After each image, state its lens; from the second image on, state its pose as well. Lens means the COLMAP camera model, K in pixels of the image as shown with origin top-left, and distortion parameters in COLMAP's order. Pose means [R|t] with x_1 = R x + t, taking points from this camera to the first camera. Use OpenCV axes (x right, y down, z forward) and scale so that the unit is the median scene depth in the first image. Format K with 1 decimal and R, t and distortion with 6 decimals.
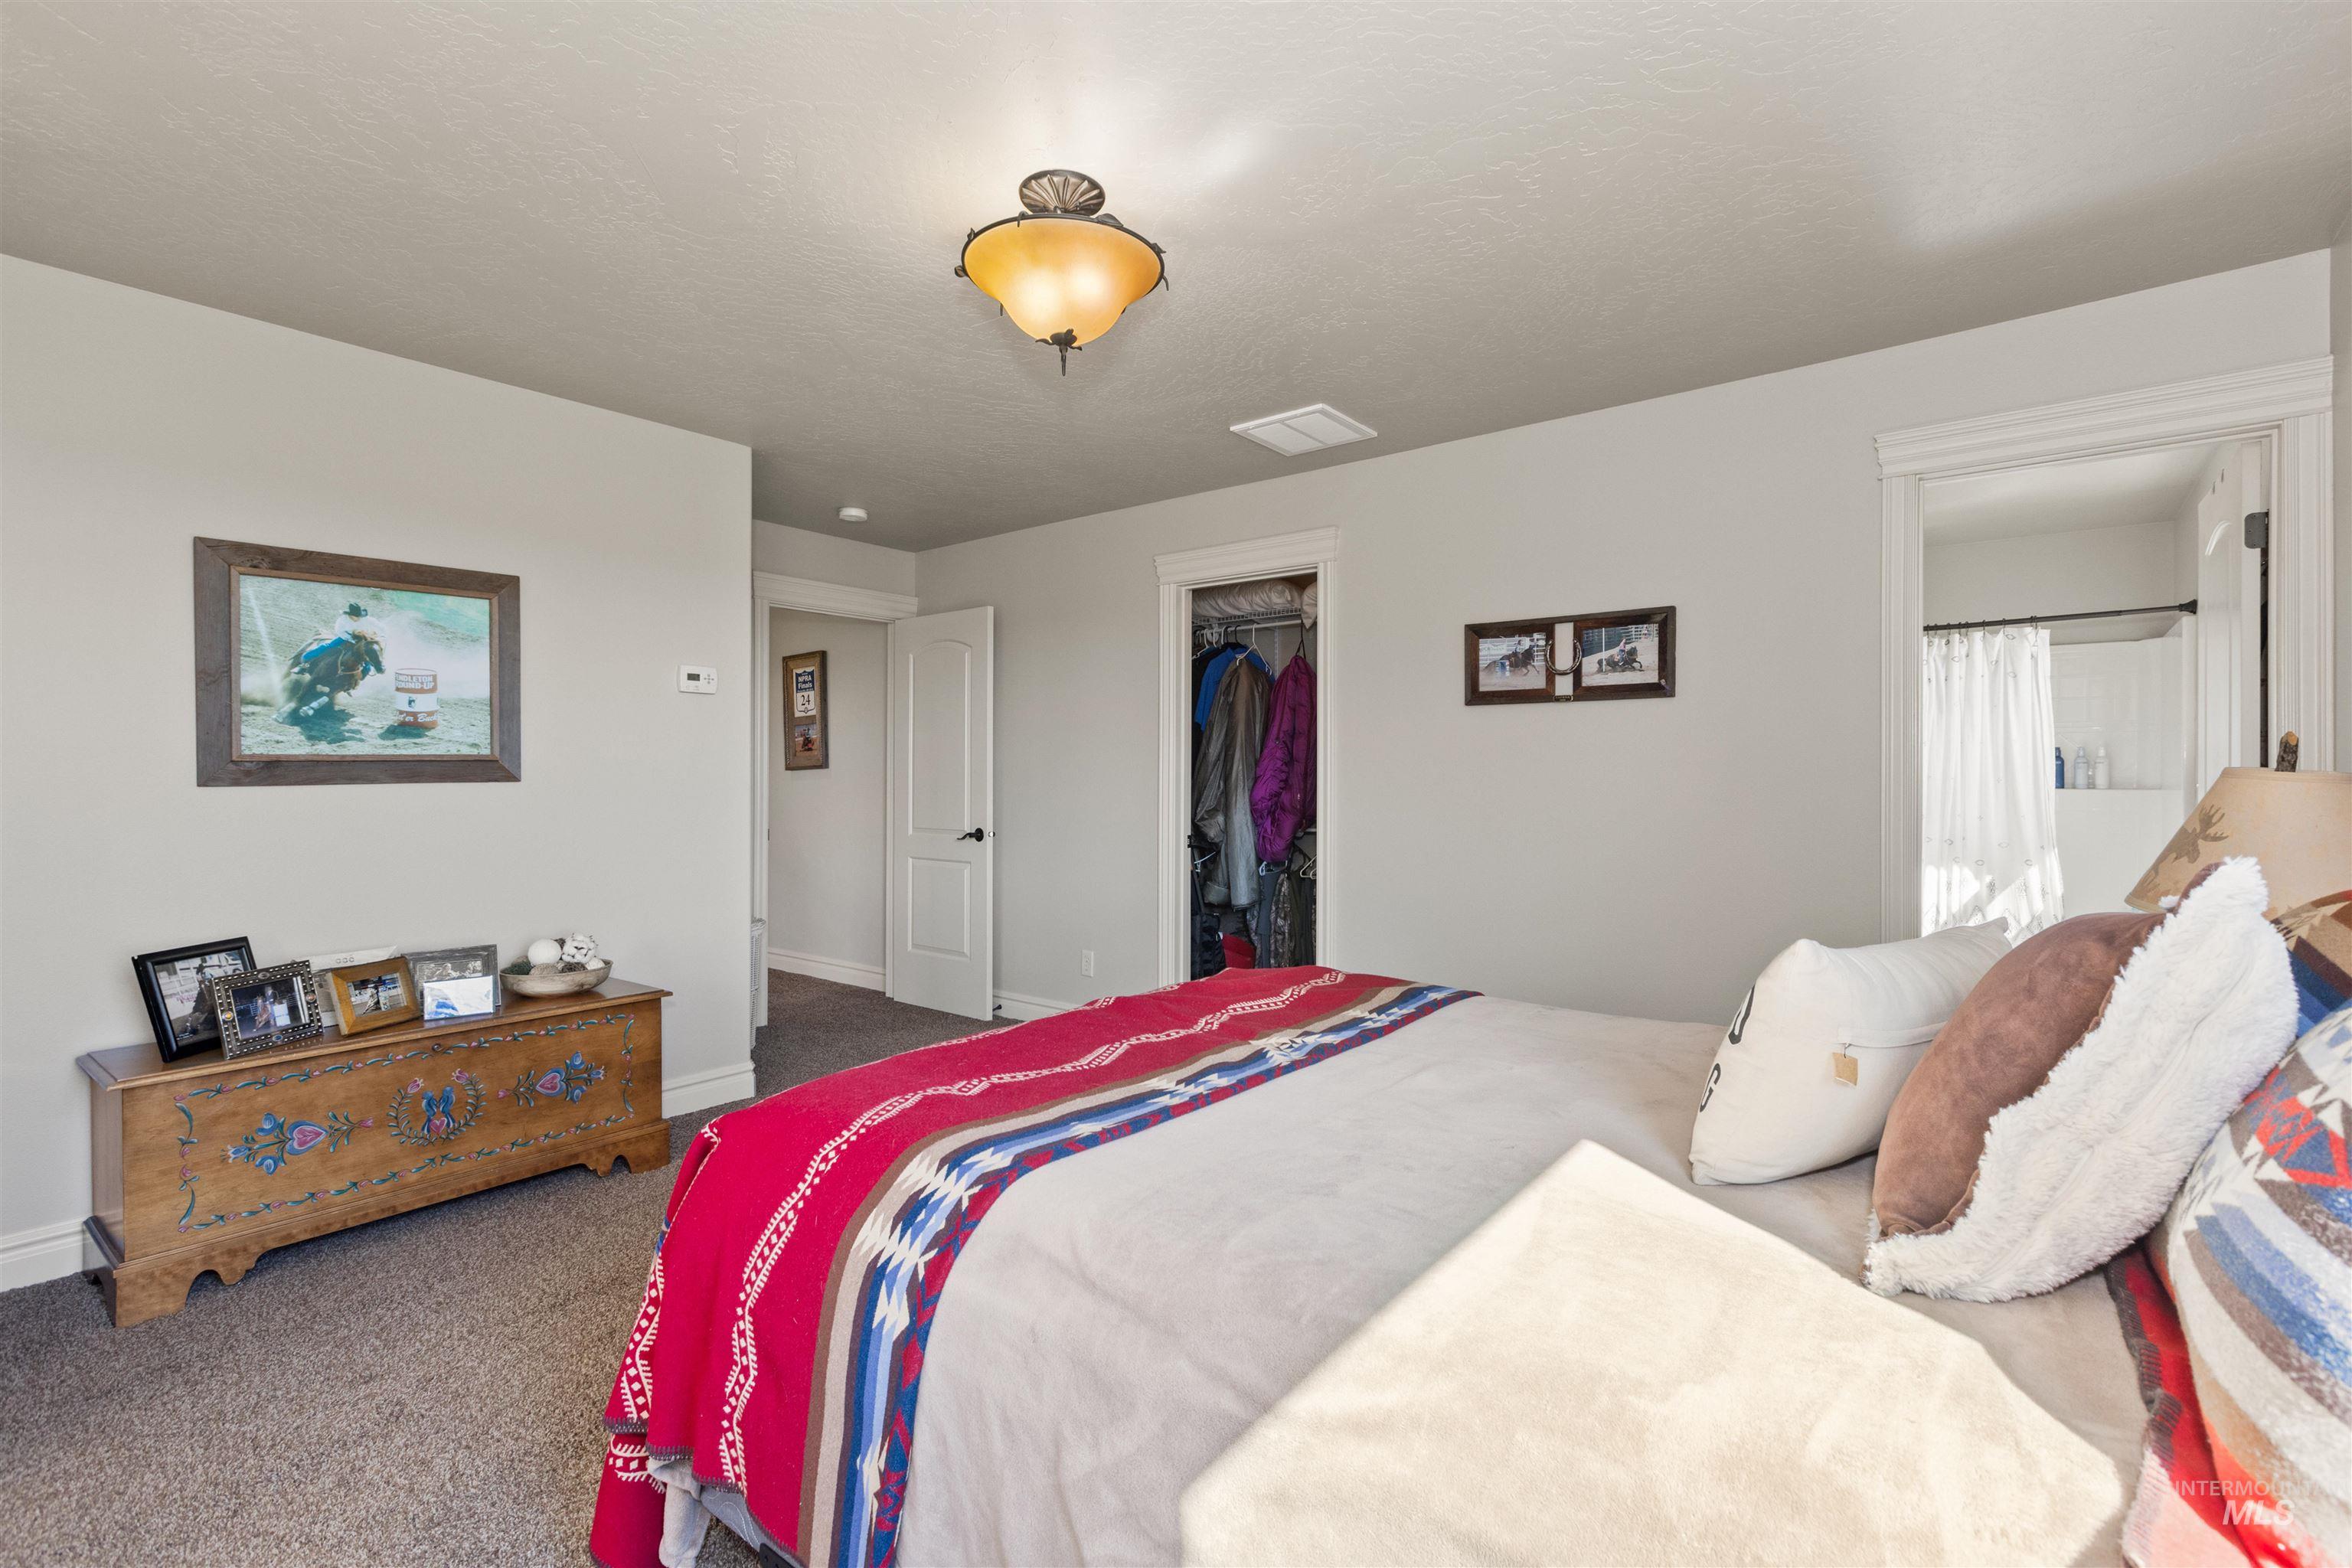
lens RADIAL K [[1074.6, 0, 1180.8], [0, 1074.6, 786.4], [0, 0, 1]] dist [0.001385, -0.000307]
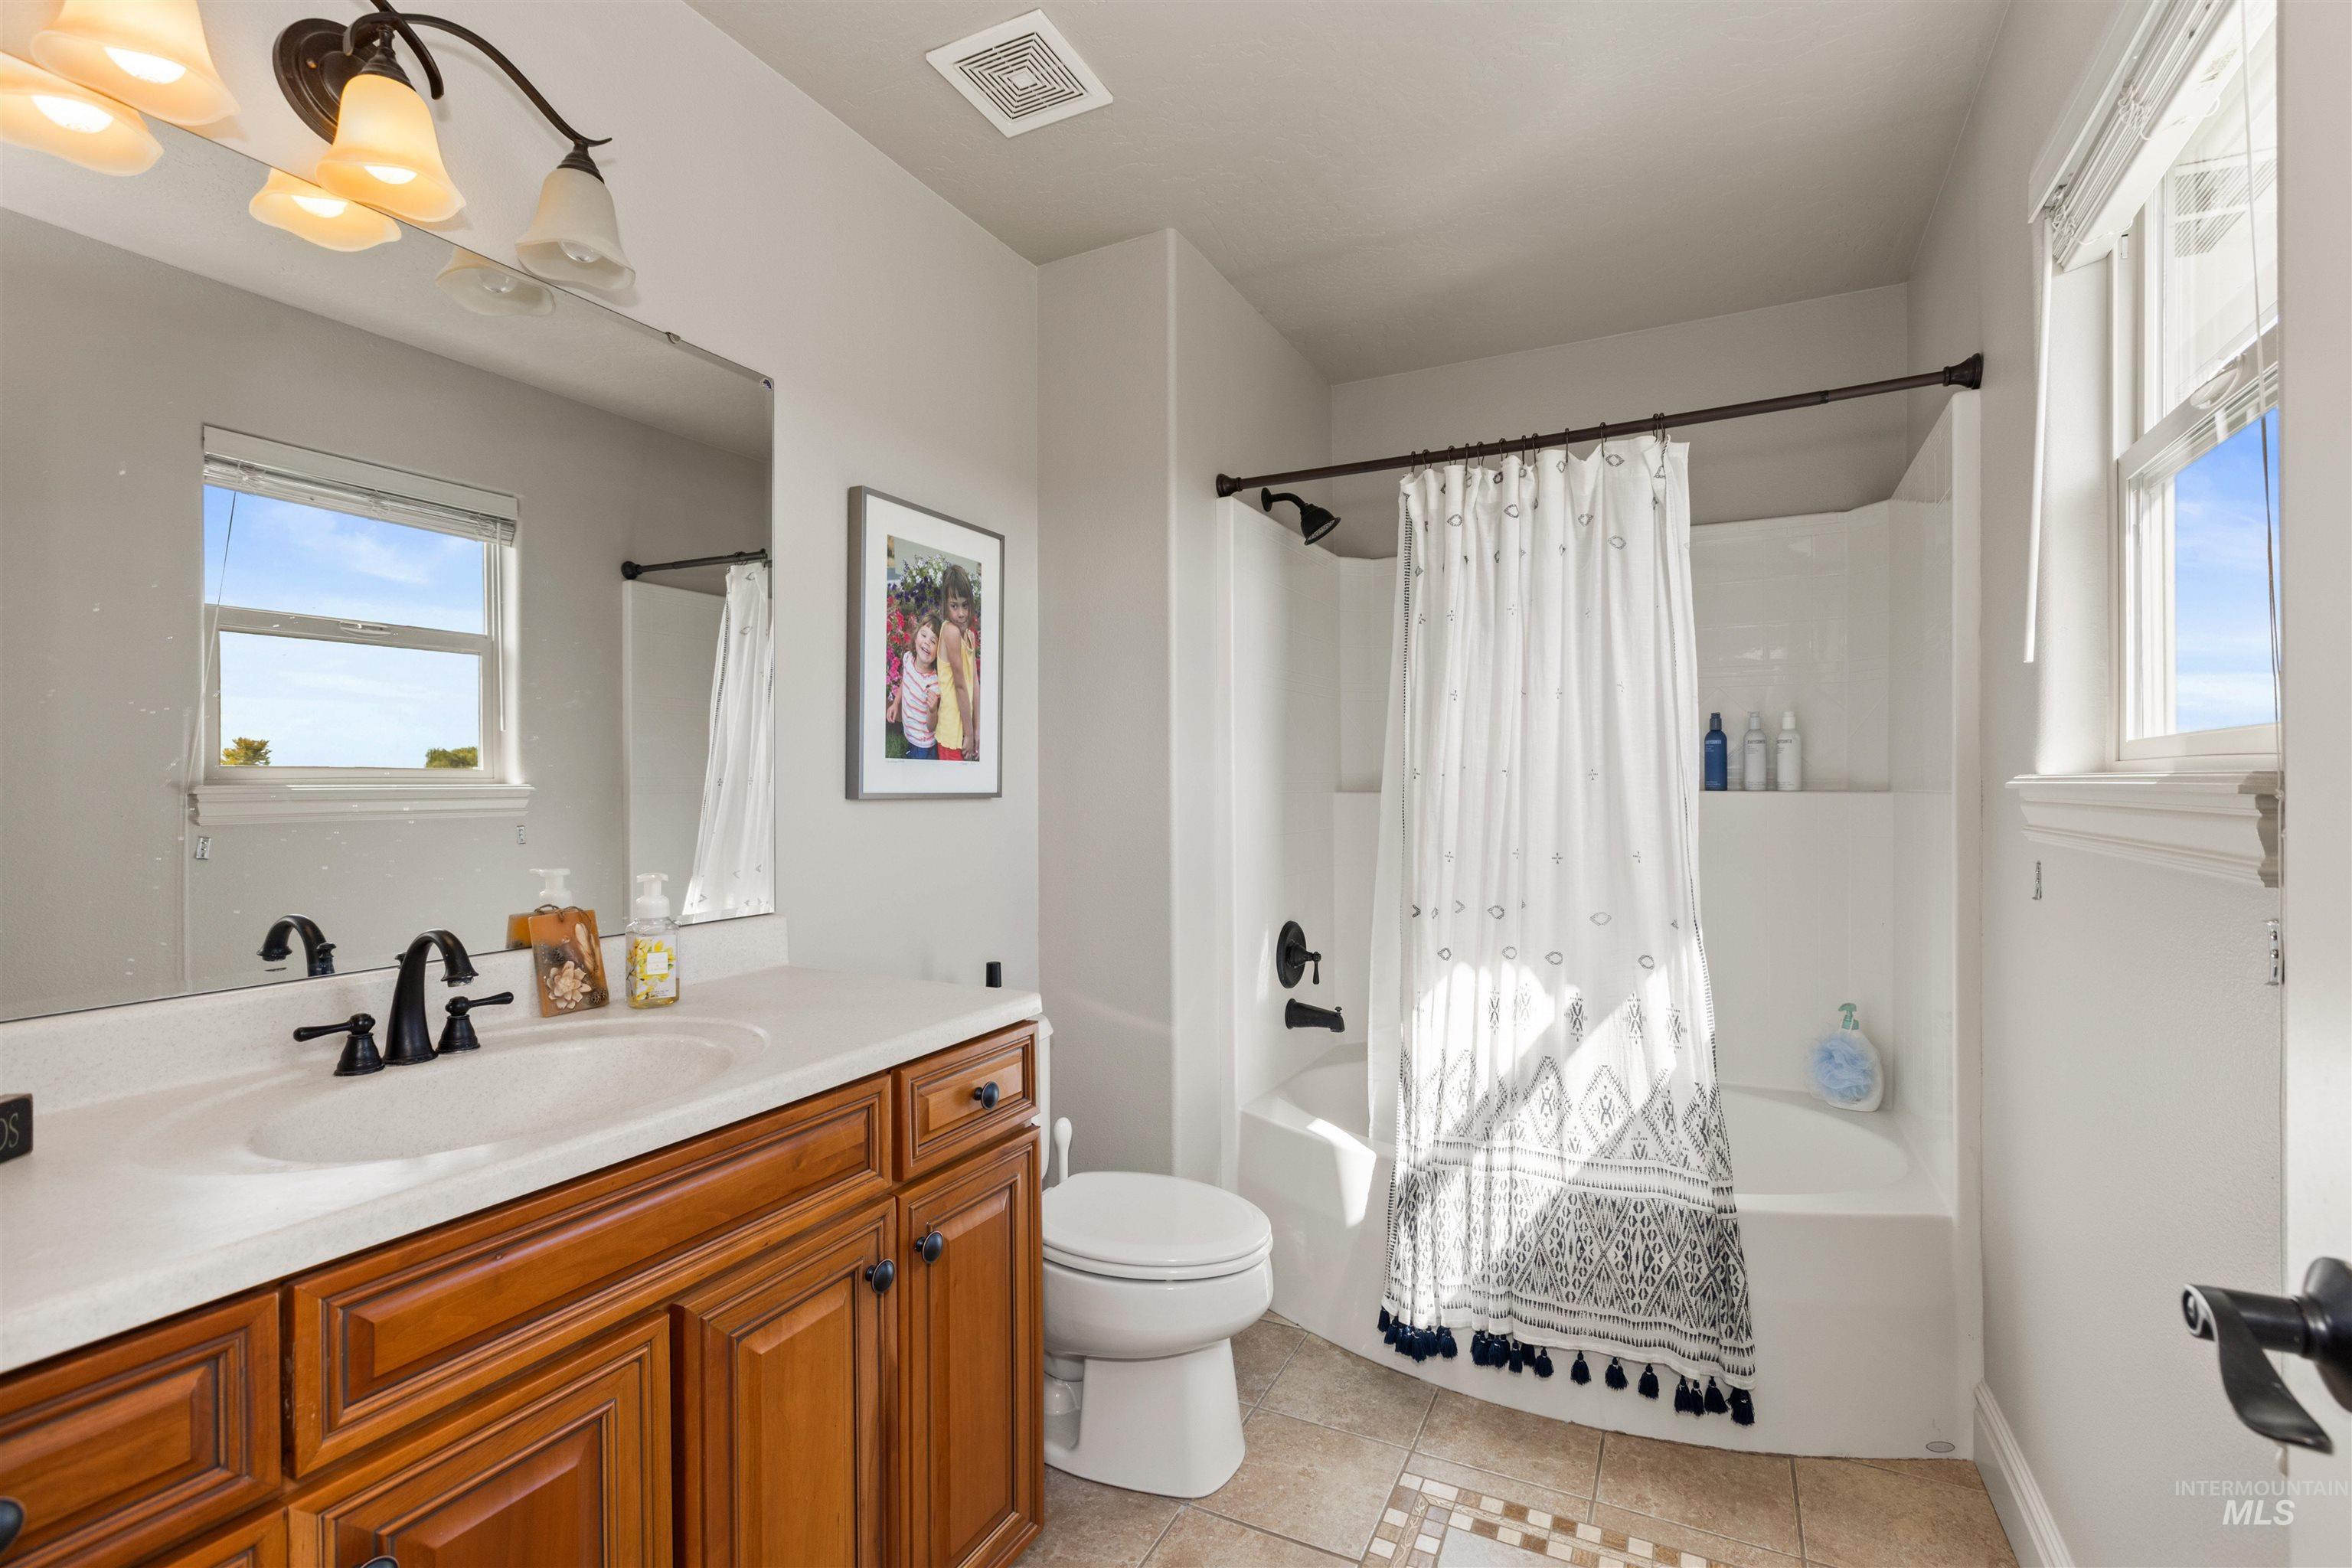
lens RADIAL K [[1074.6, 0, 1173.1], [0, 1074.6, 788.3], [0, 0, 1]] dist [0.001385, -0.000307]
pose [[0.981317, -0.005975, 0.192307, 0.497999], [0.005882, 0.999982, 0.001055, -0.001311], [-0.192309, 0.000096, 0.981334, 0.586892]]
